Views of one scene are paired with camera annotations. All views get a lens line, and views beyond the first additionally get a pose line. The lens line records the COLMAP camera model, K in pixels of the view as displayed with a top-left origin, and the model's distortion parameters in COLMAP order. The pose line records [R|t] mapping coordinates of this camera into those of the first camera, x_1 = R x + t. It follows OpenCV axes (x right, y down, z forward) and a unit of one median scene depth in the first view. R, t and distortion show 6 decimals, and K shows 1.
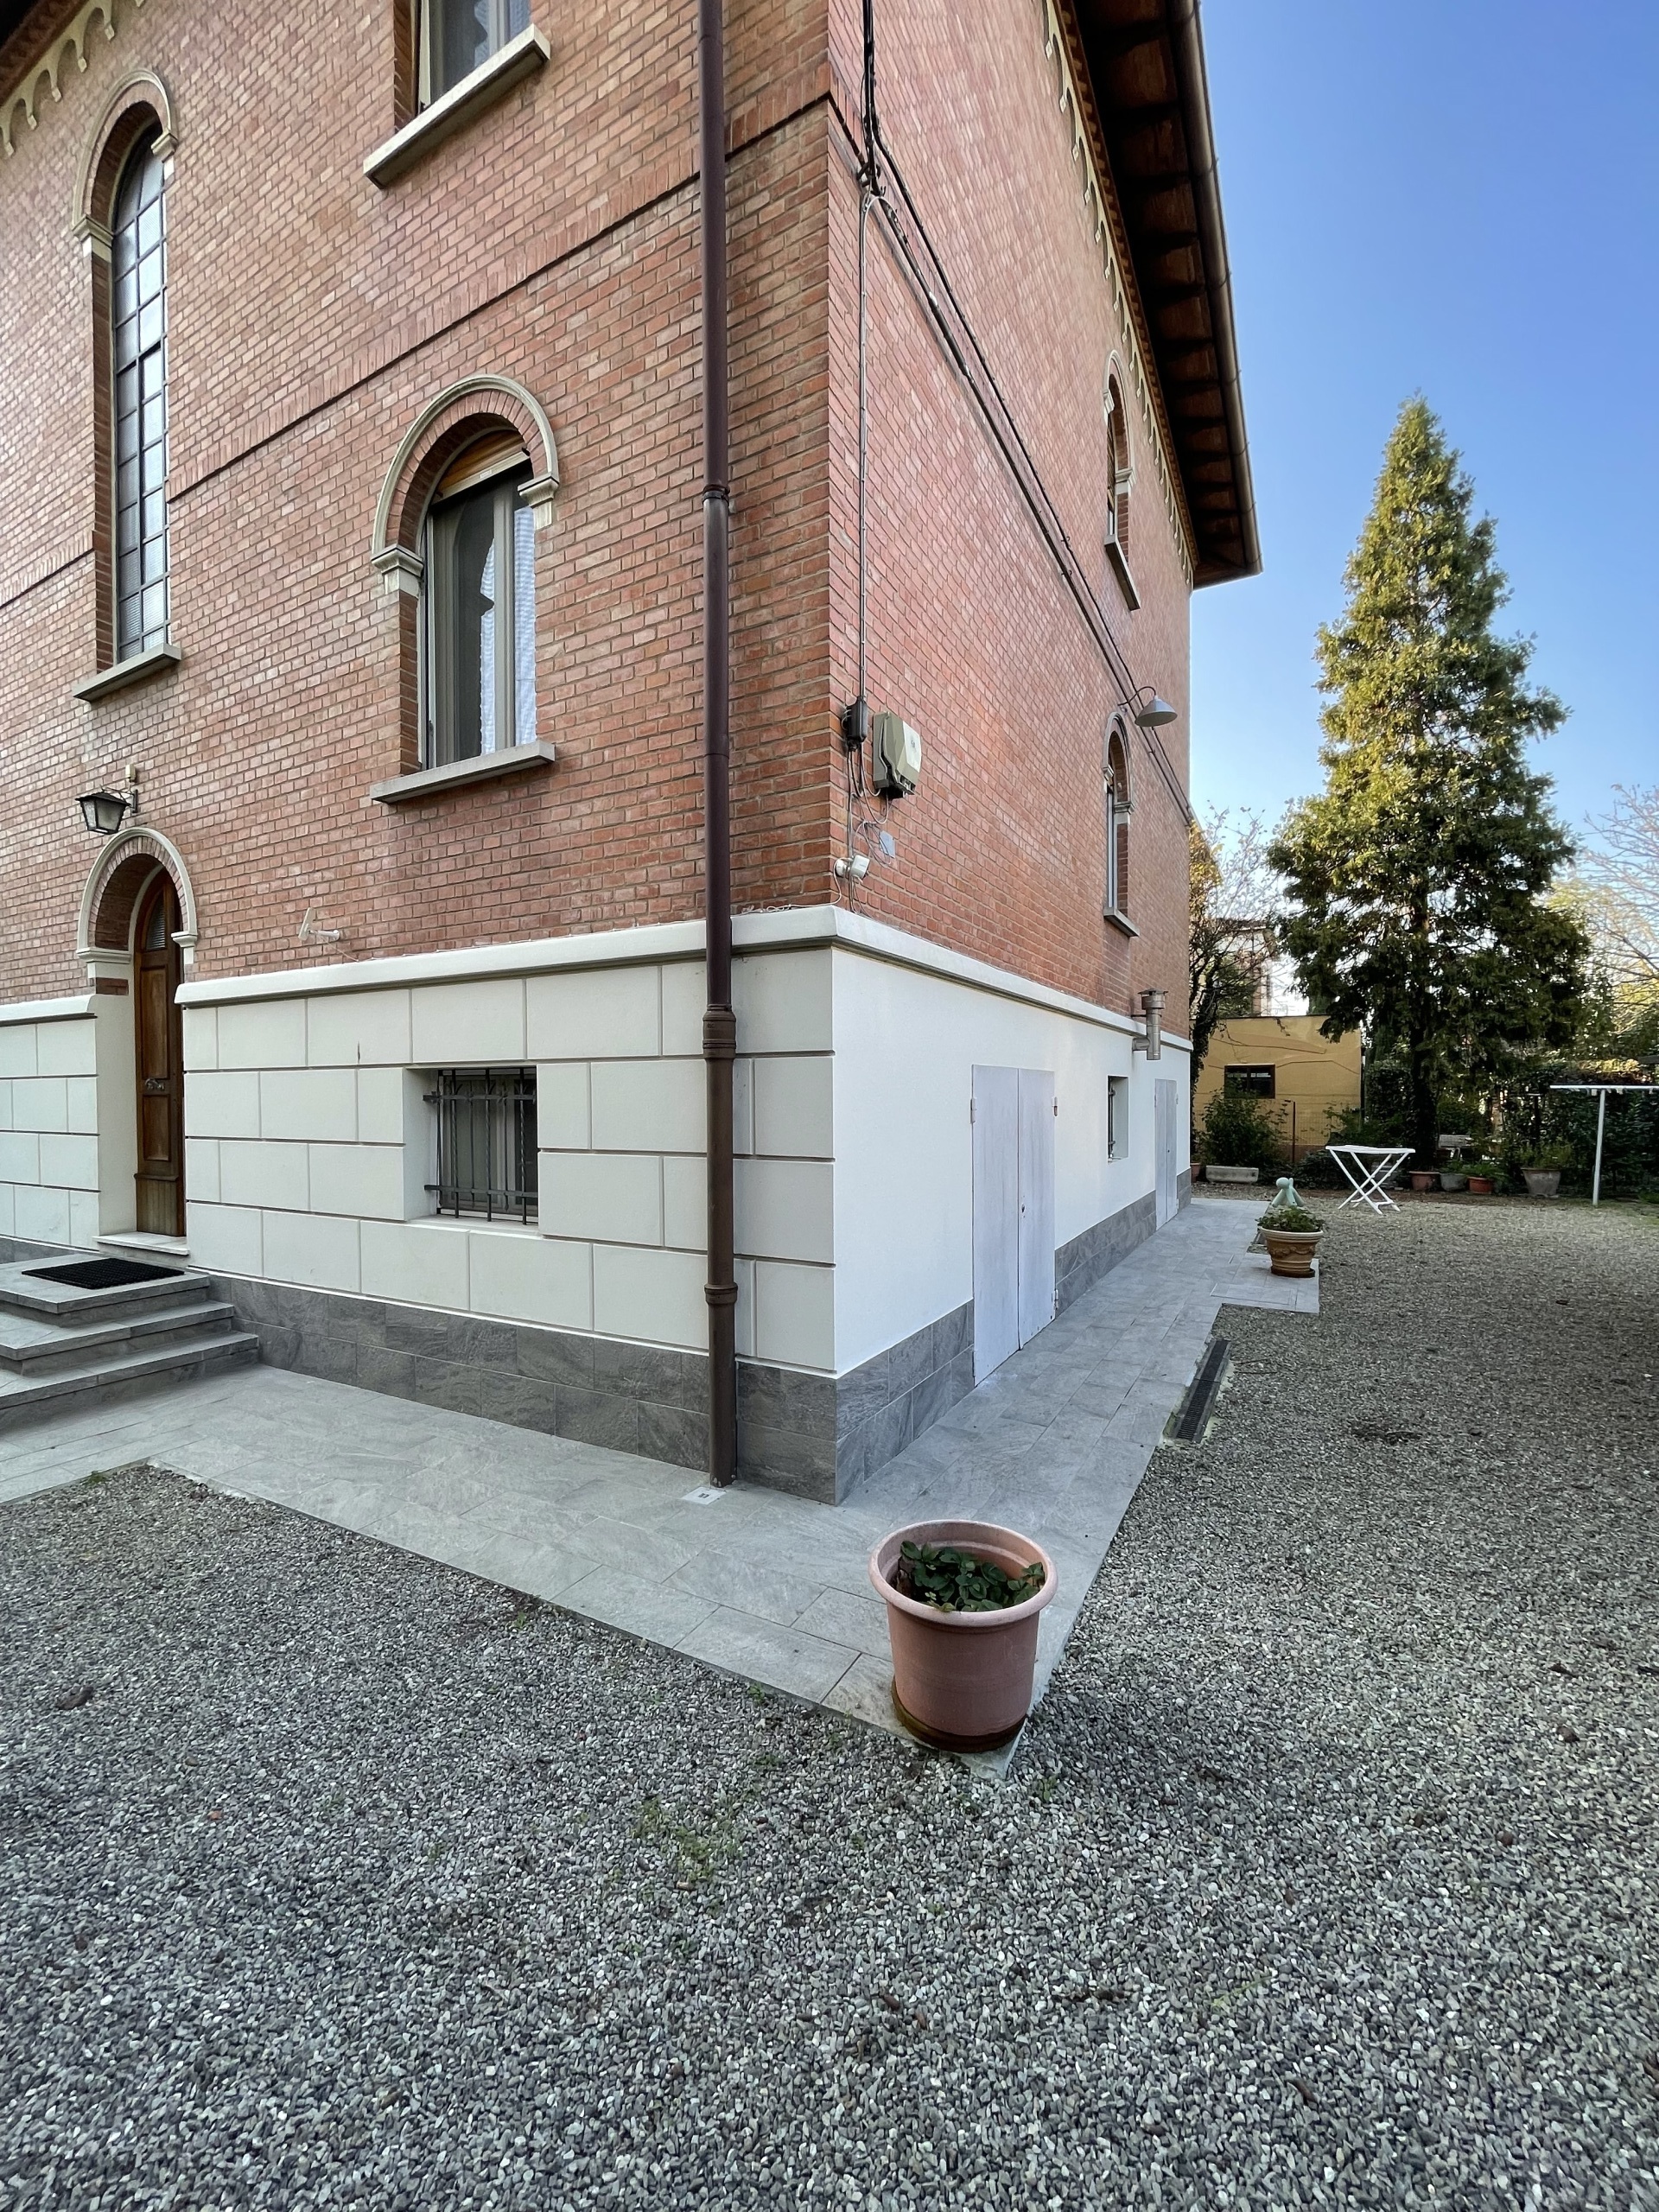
lens RADIAL K [[893.1, 0, 830.3], [0, 893.1, 1108.7], [0, 0, 1]] dist [-0.004444, 0.000490]
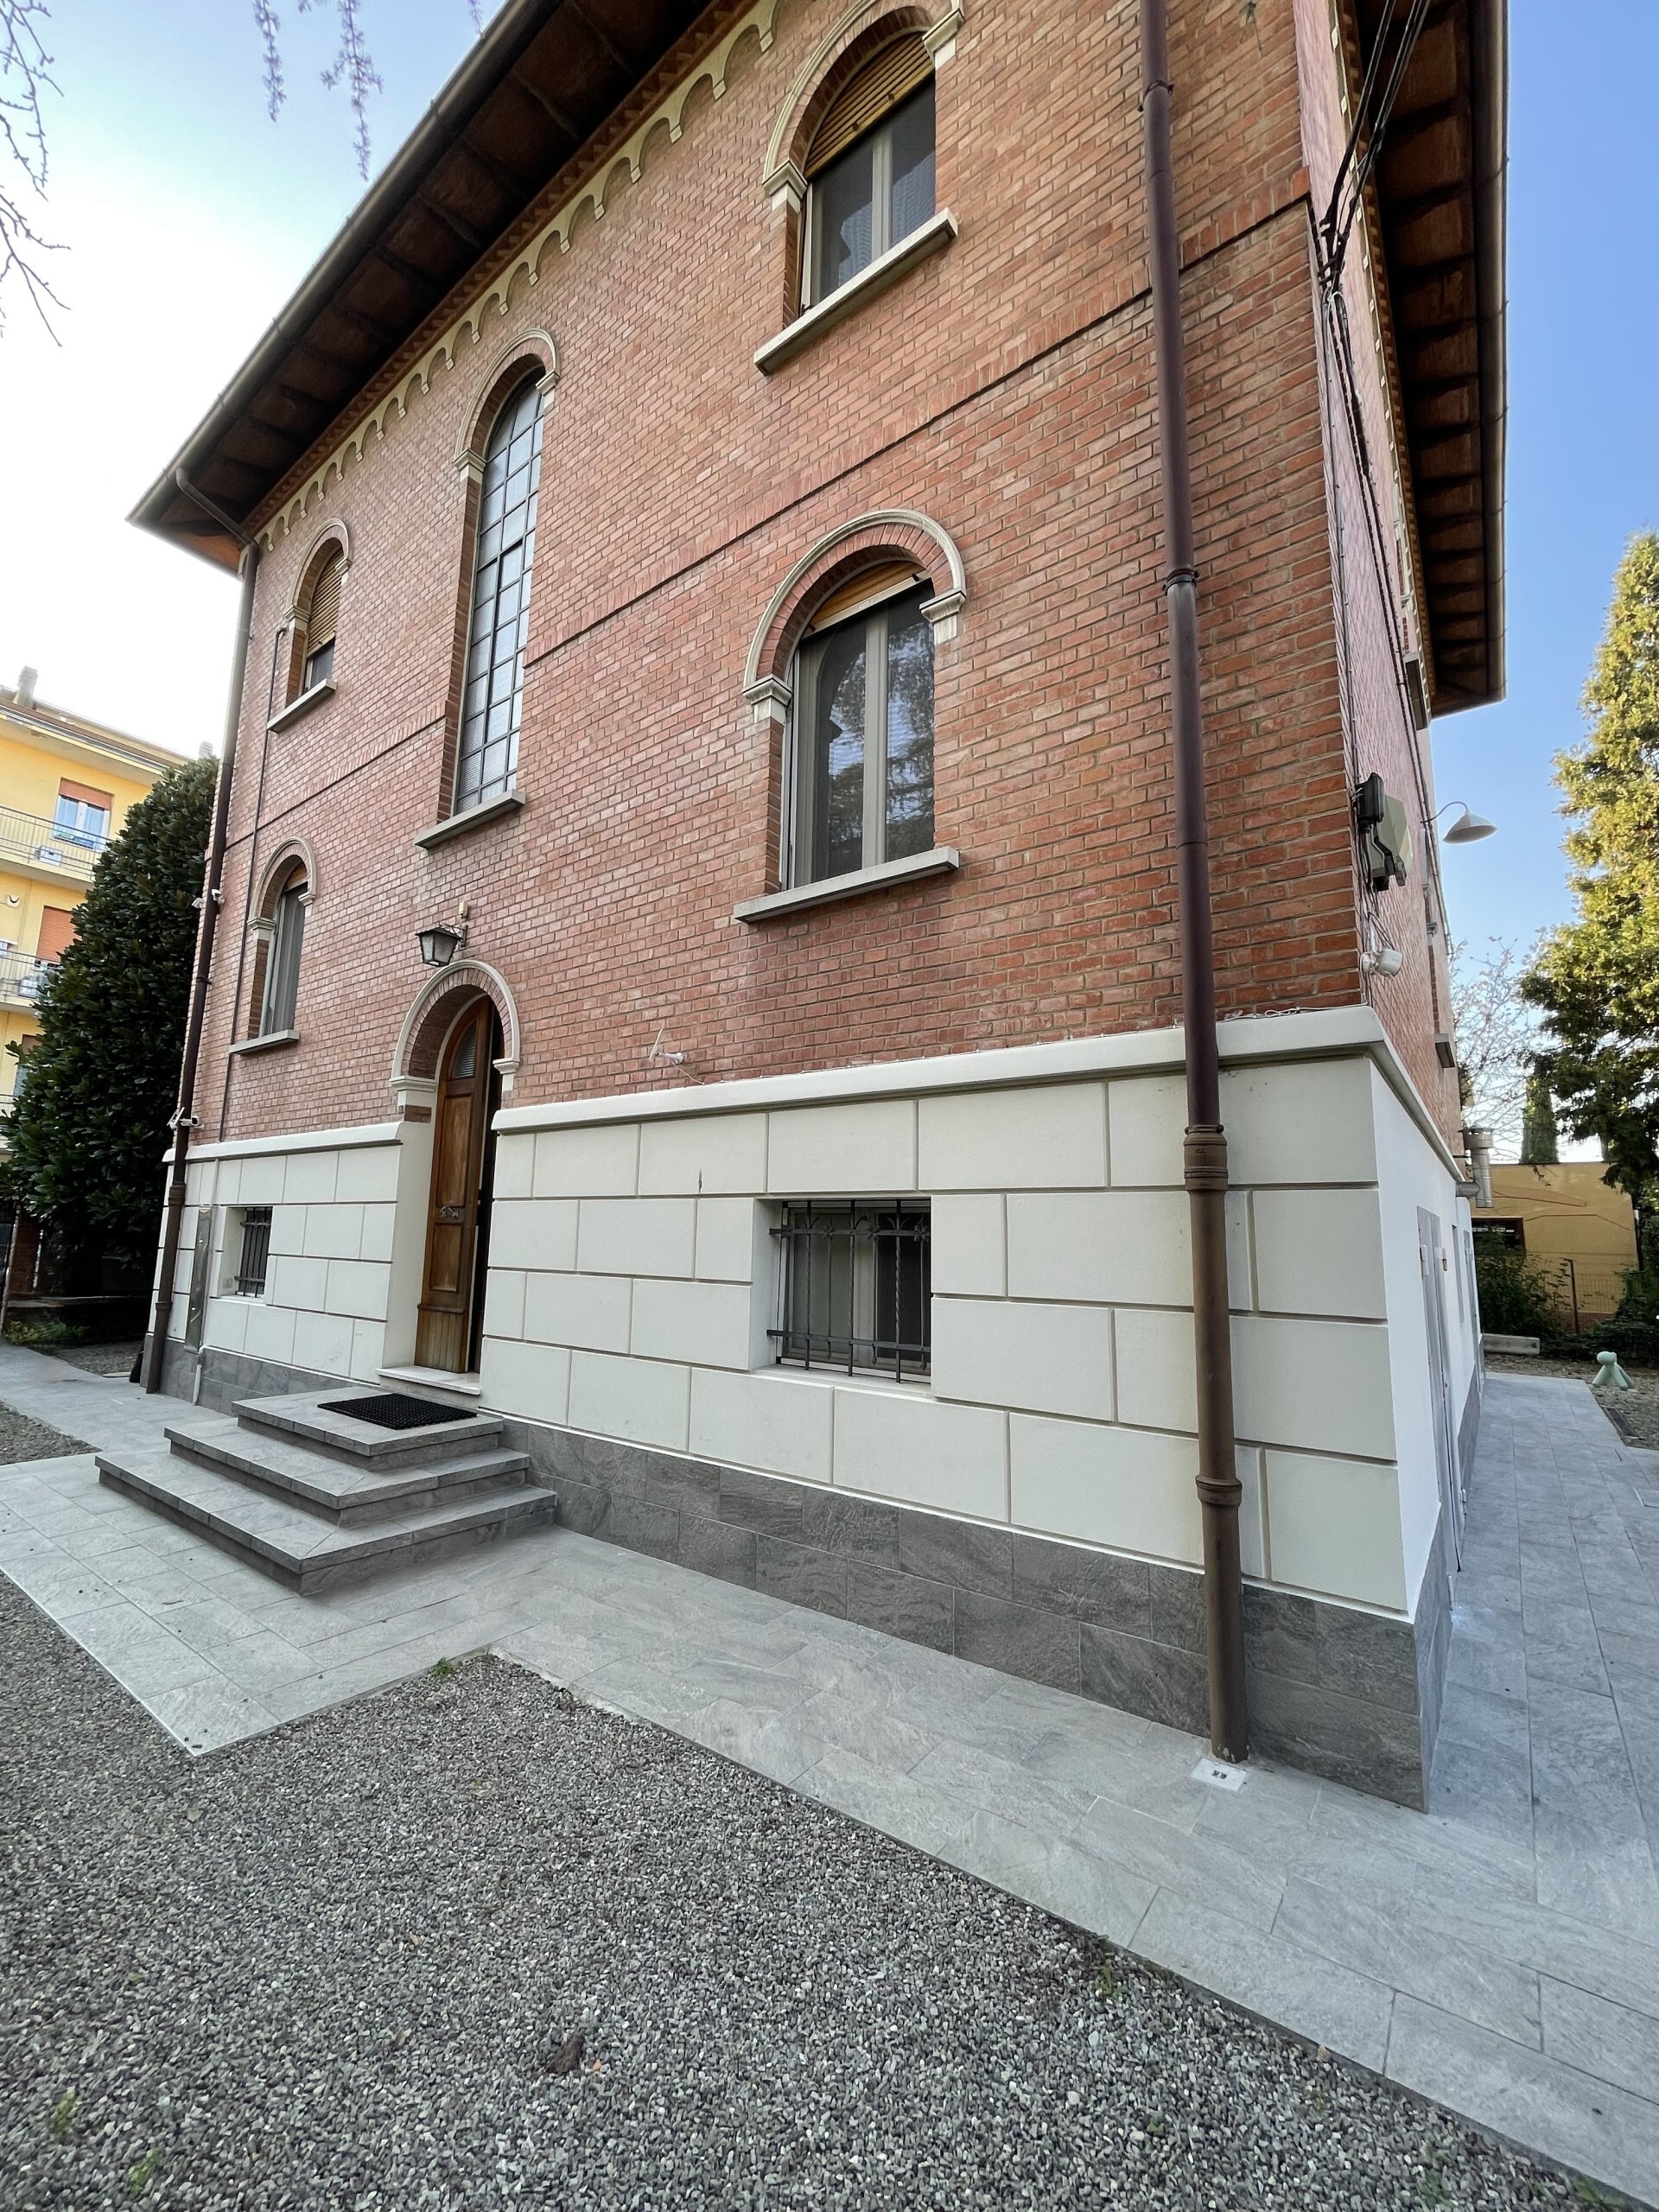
lens RADIAL K [[893.1, 0, 829.7], [0, 893.1, 1108.3], [0, 0, 1]] dist [-0.004444, 0.000490]
pose [[0.989958, 0.003183, -0.141324, -0.284896], [-0.025885, 0.986925, -0.159091, 0.007339], [0.138969, 0.161151, 0.977097, 0.106308]]
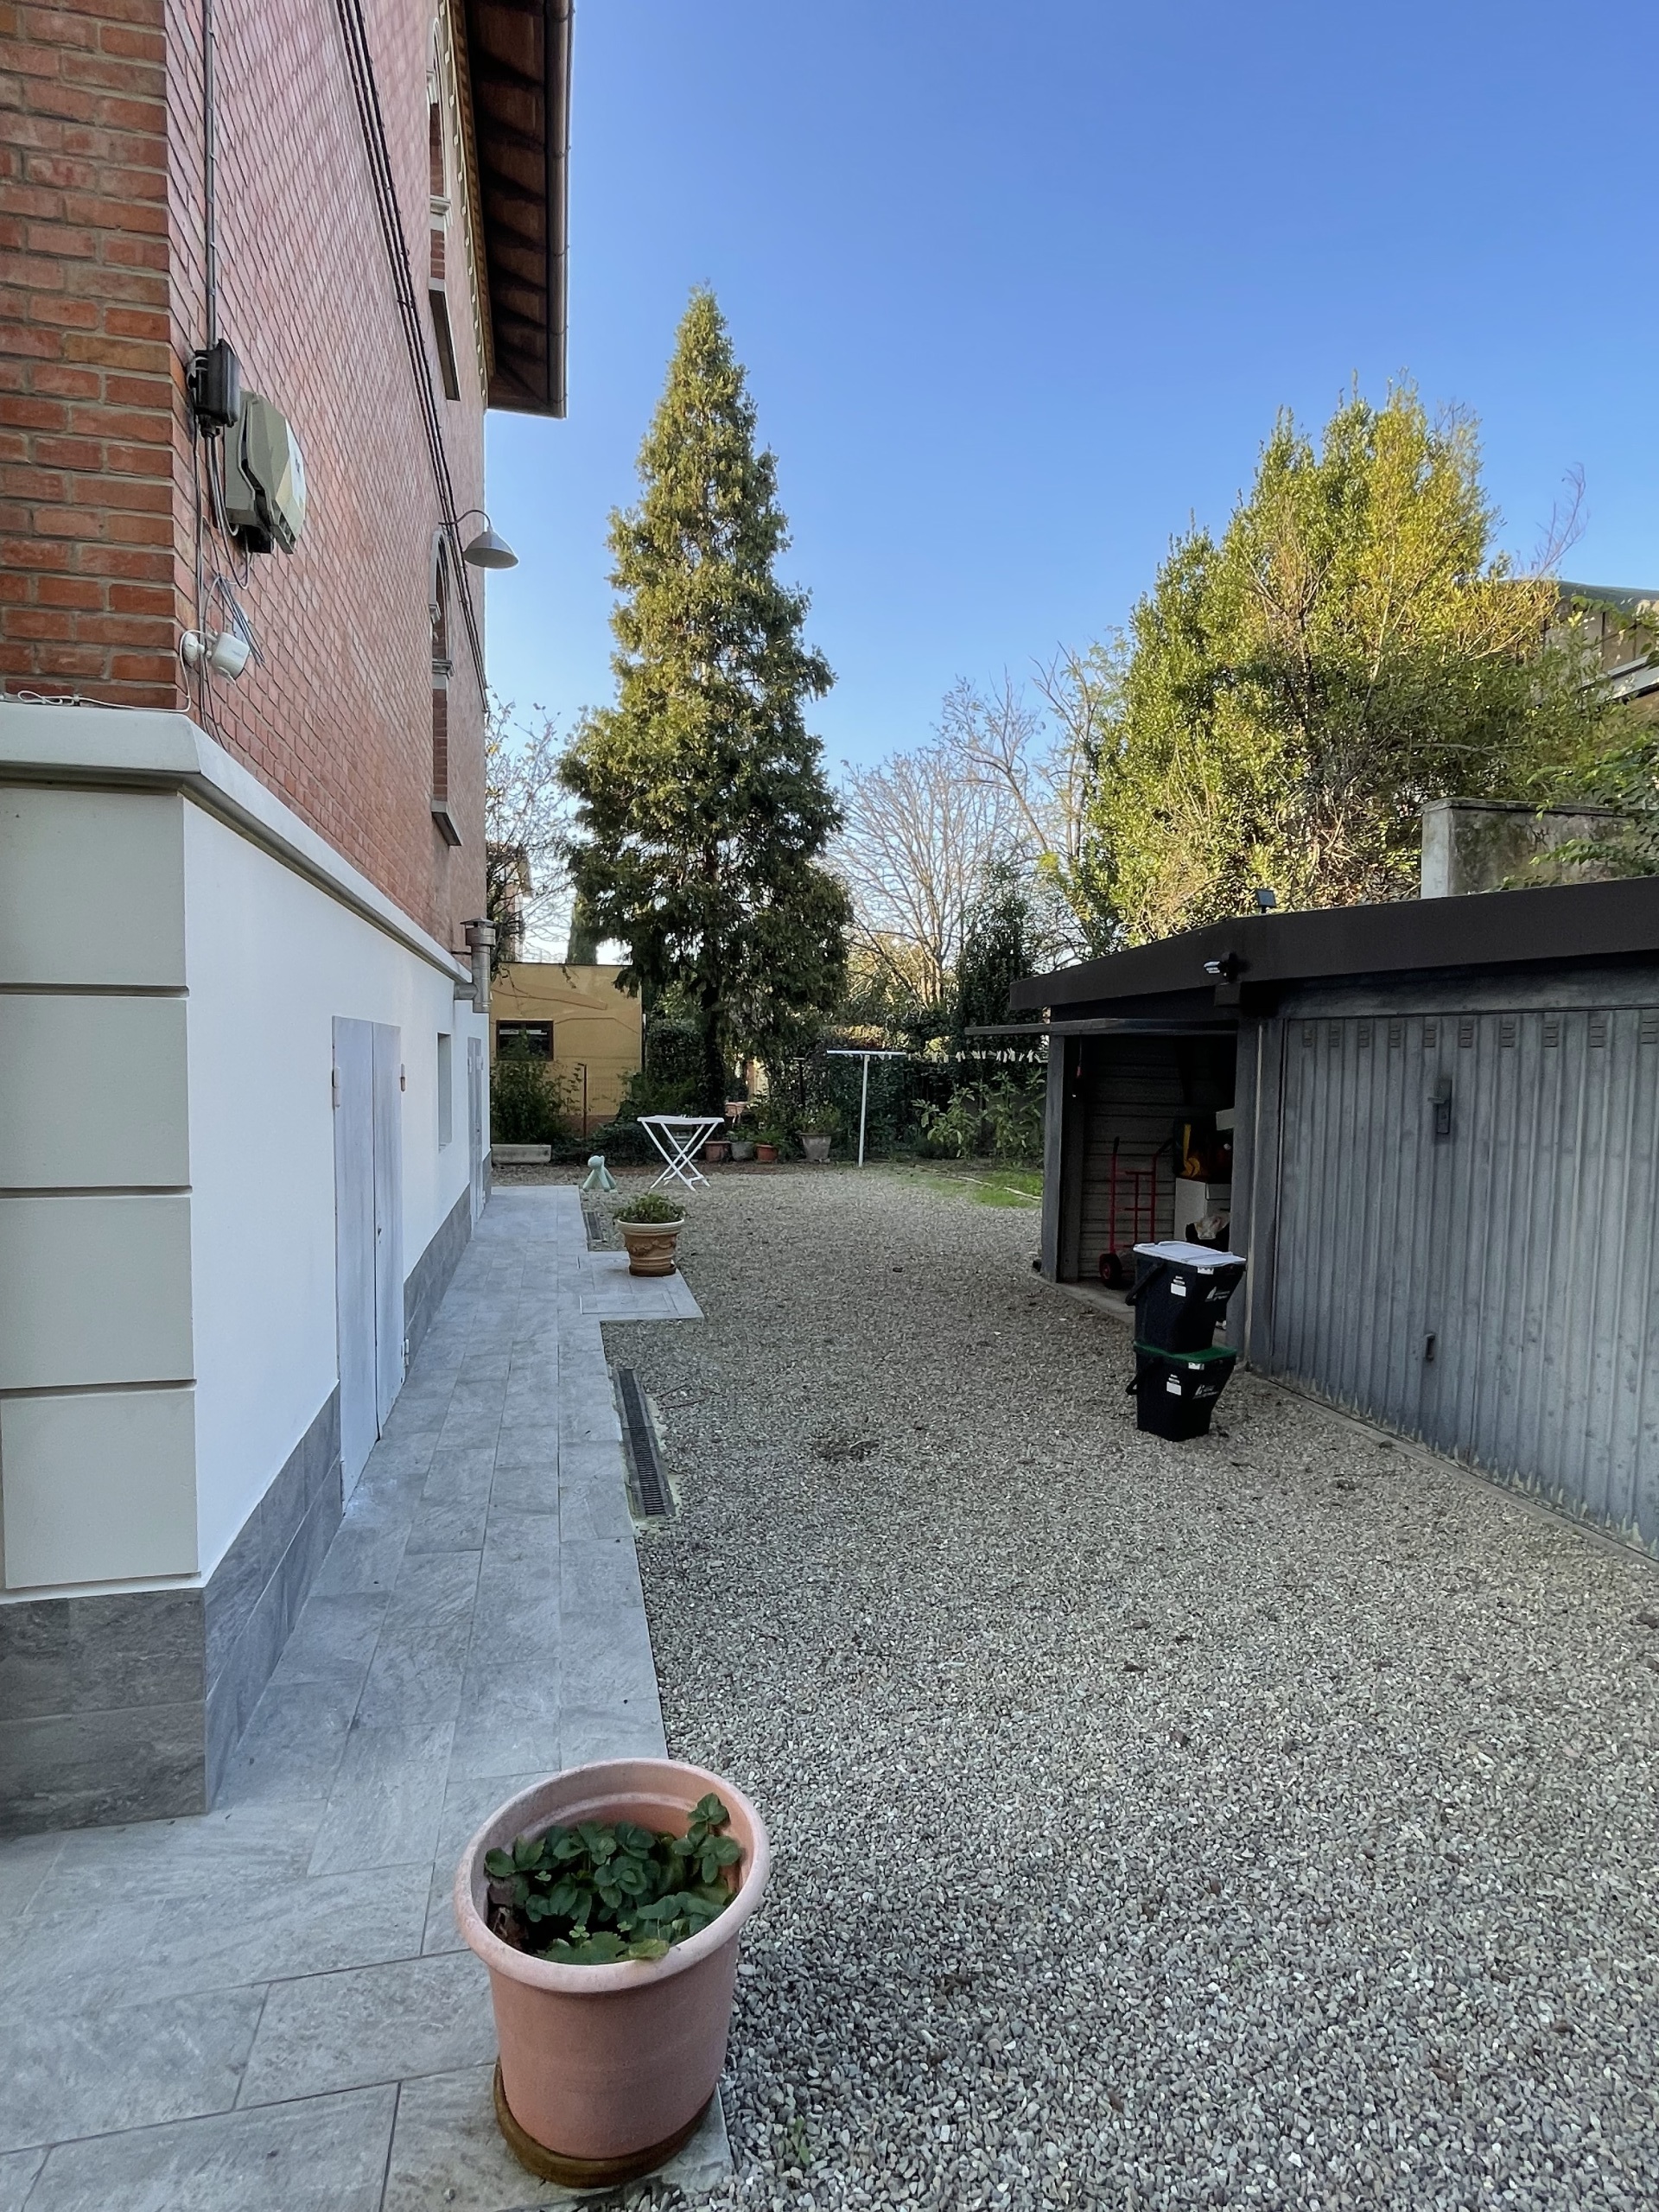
lens RADIAL K [[1126.4, 0, 828.3], [0, 1126.4, 1102.3], [0, 0, 1]] dist [-0.001791, -0.000325]
pose [[0.739408, -0.020061, 0.672959, -0.129870], [0.001137, 0.999592, 0.028550, -0.011236], [-0.673257, -0.020345, 0.739129, 0.180455]]
